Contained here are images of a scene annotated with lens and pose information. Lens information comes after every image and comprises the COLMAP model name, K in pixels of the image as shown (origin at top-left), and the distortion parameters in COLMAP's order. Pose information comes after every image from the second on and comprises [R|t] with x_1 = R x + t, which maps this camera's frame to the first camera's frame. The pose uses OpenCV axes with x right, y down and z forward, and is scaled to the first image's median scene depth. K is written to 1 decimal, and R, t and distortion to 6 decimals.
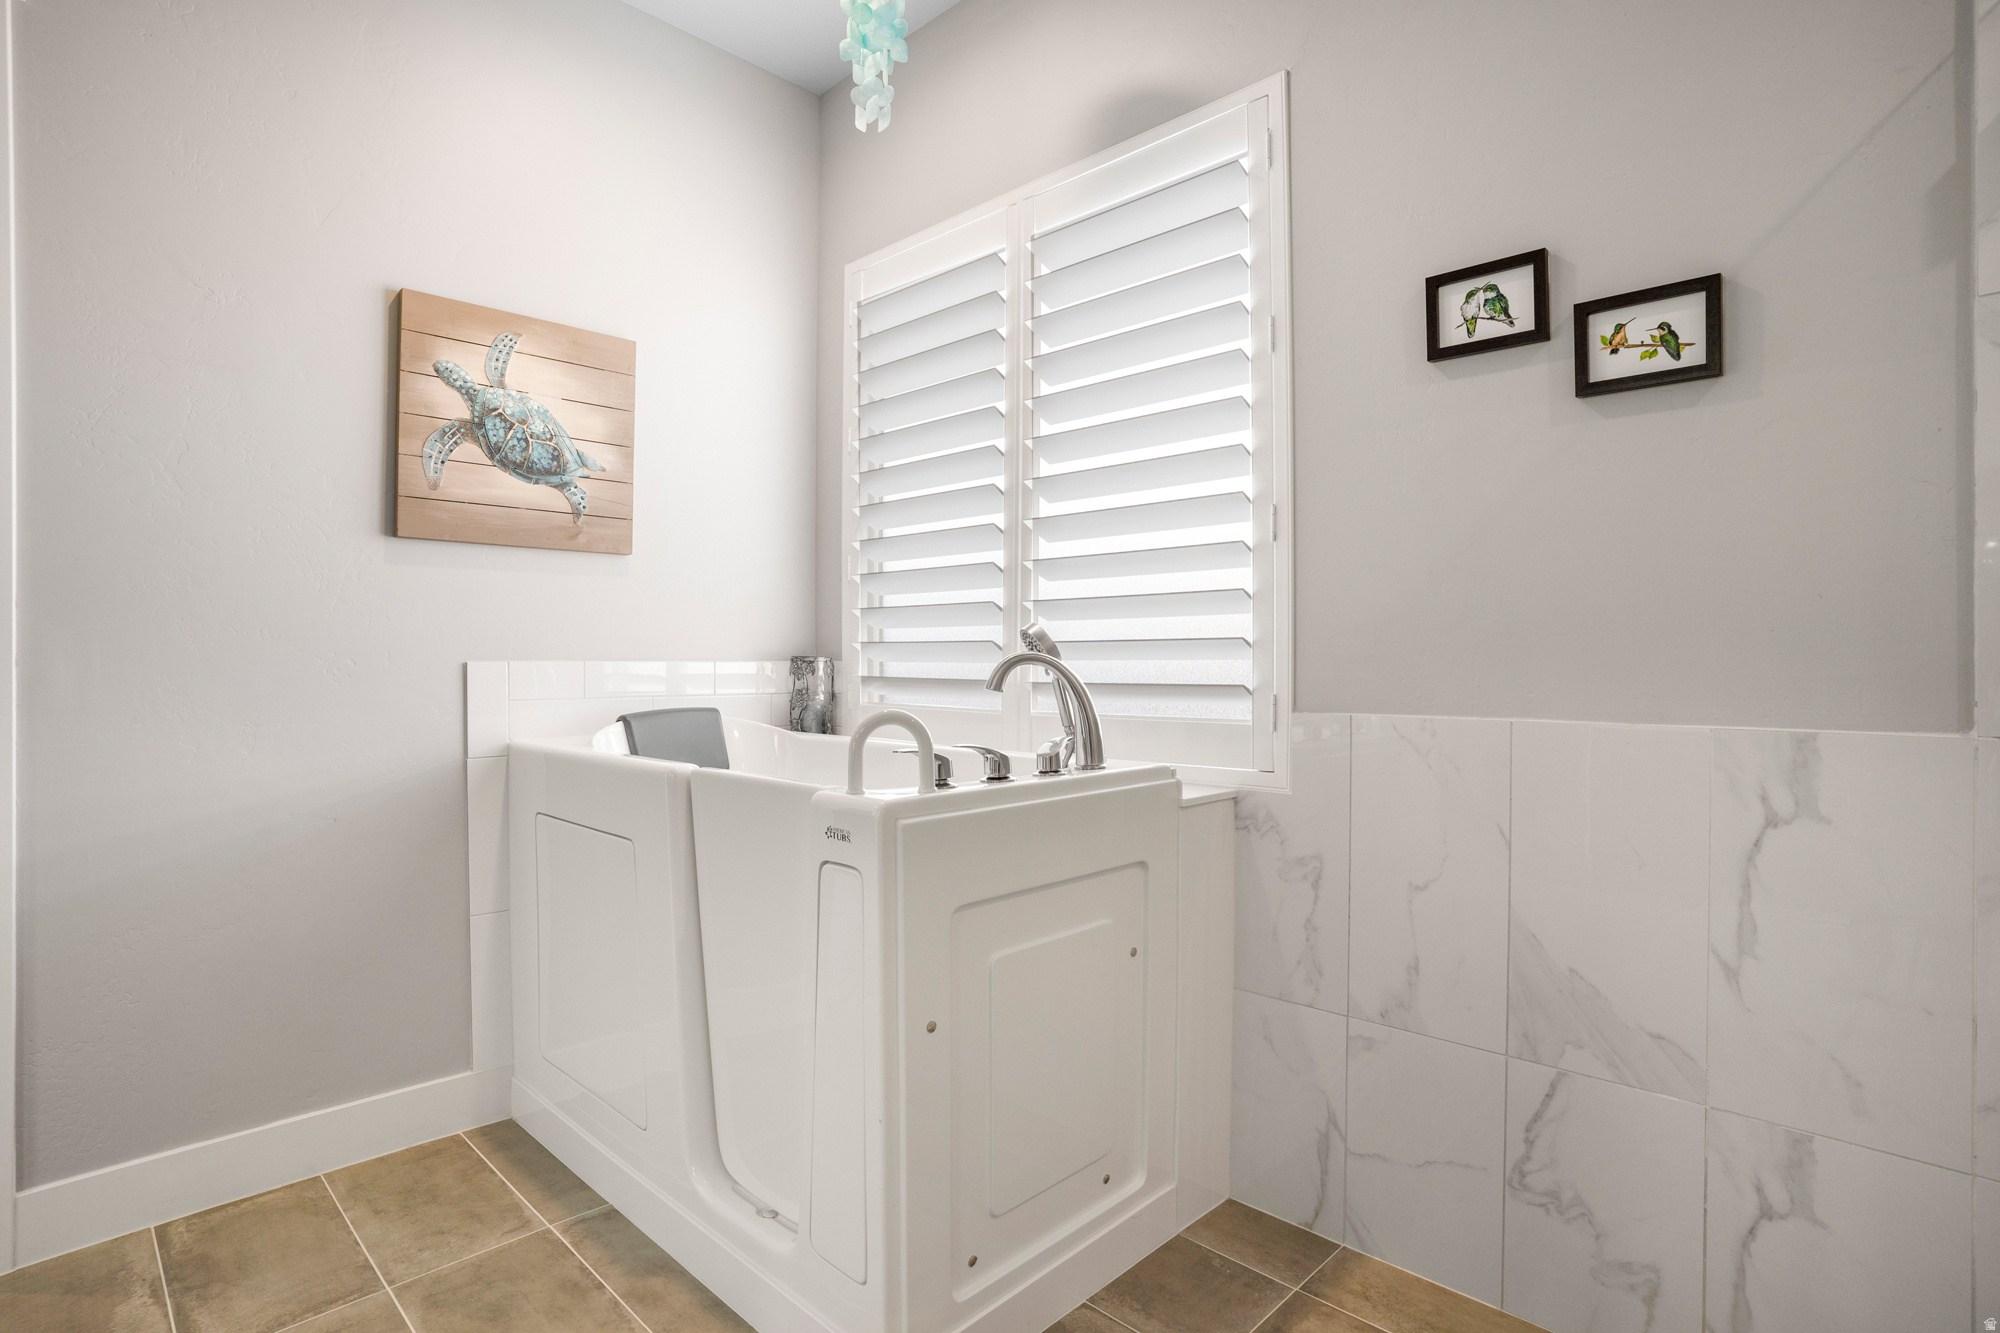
lens RADIAL K [[1018.0, 0, 996.6], [0, 1018.0, 638.3], [0, 0, 1]] dist [-0.017375, 0.000357]
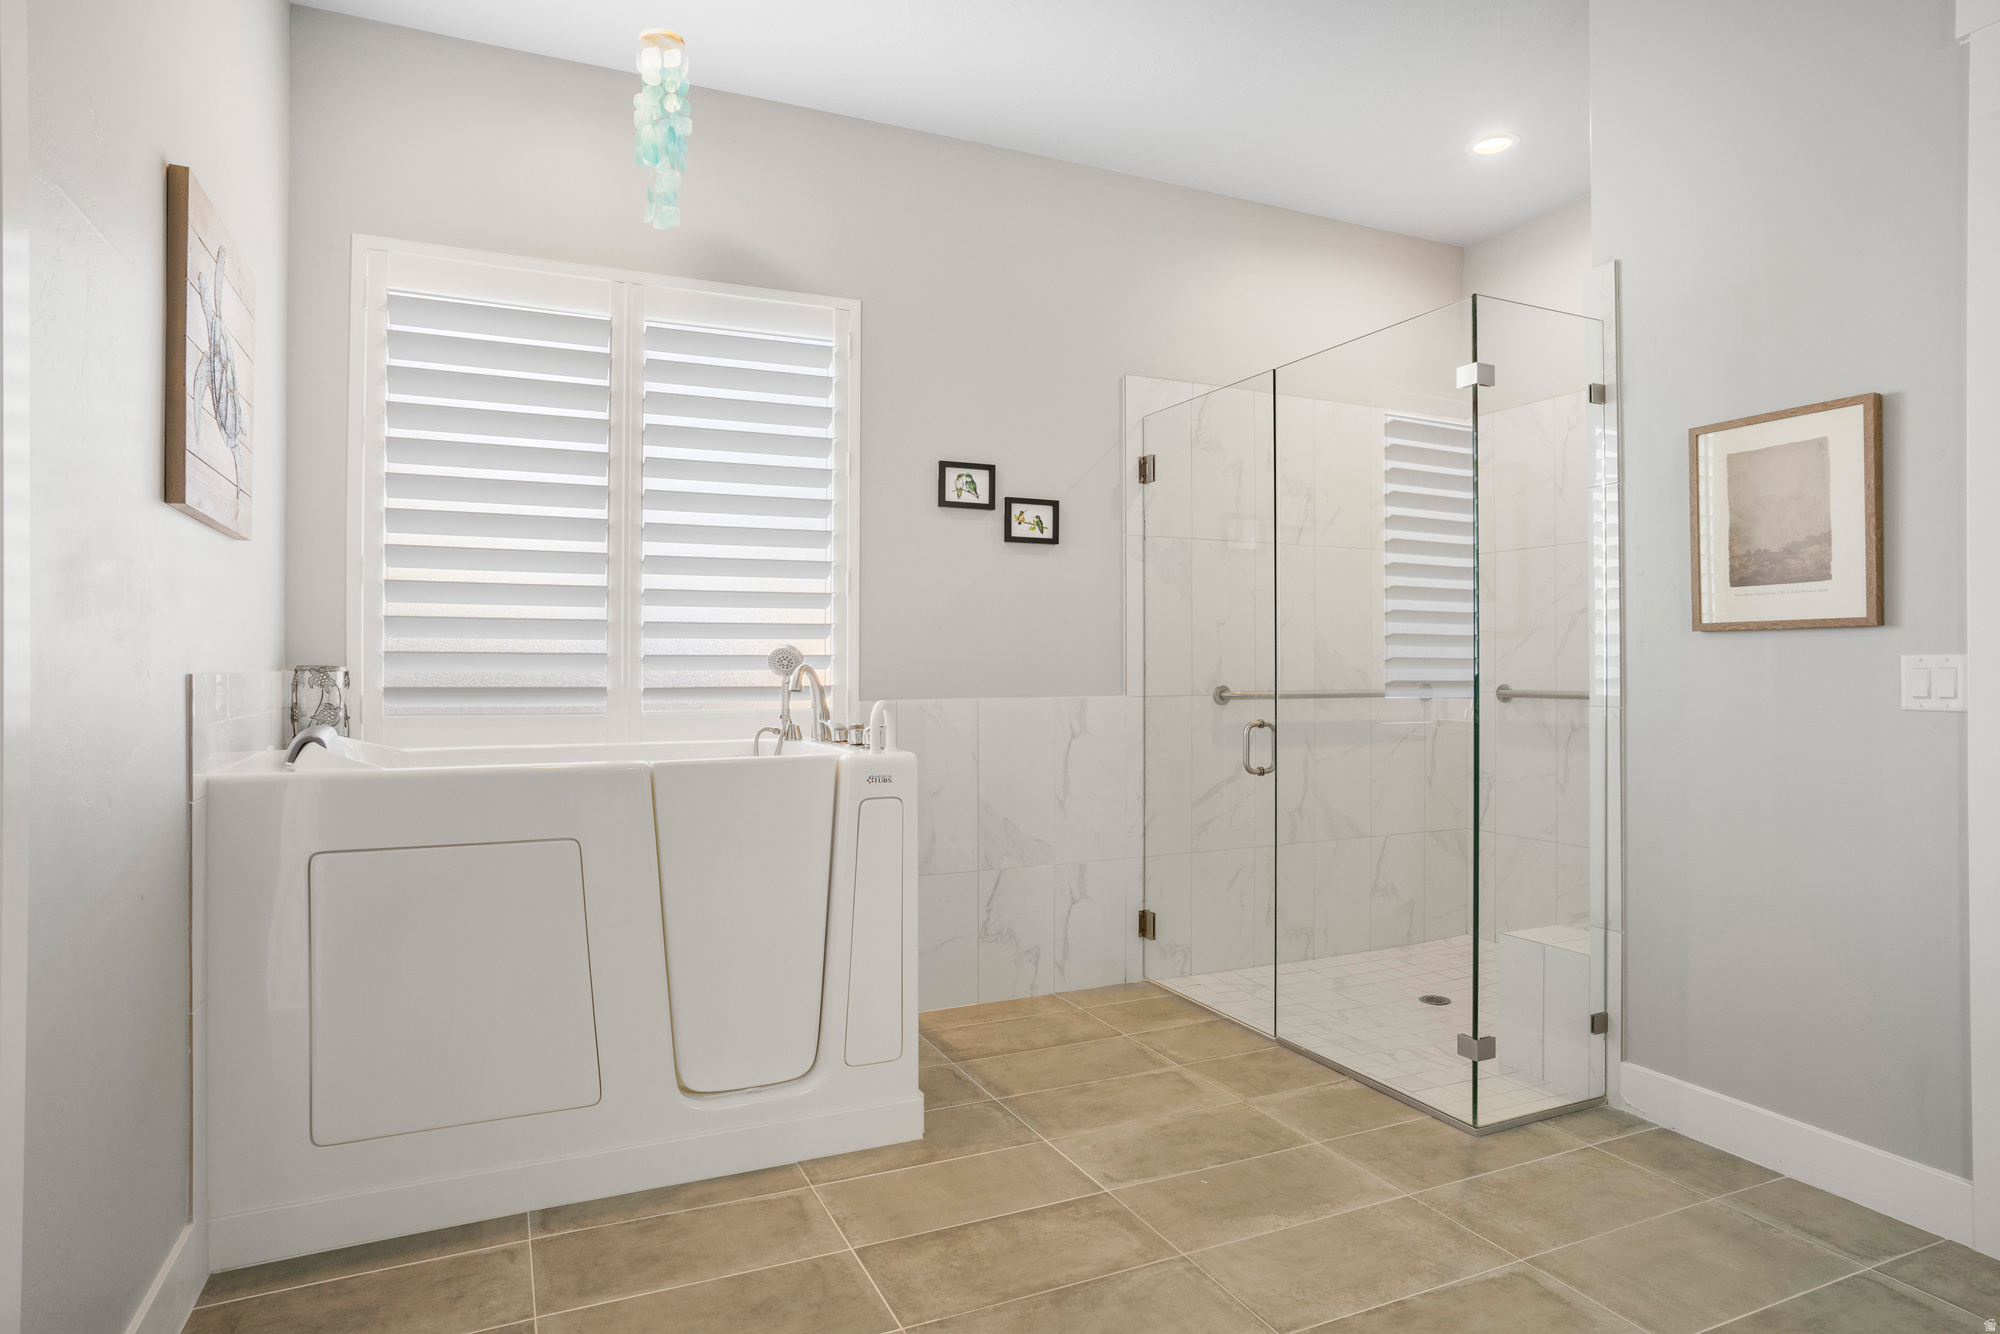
lens RADIAL K [[1119.4, 0, 1000.0], [0, 1119.4, 667.0], [0, 0, 1]] dist [0.034039, 0.000199]
pose [[0.350313, 0.003270, 0.936627, -1.506070], [-0.005317, 0.999985, -0.001503, 0.019884], [-0.936618, -0.004454, 0.350325, 0.200044]]
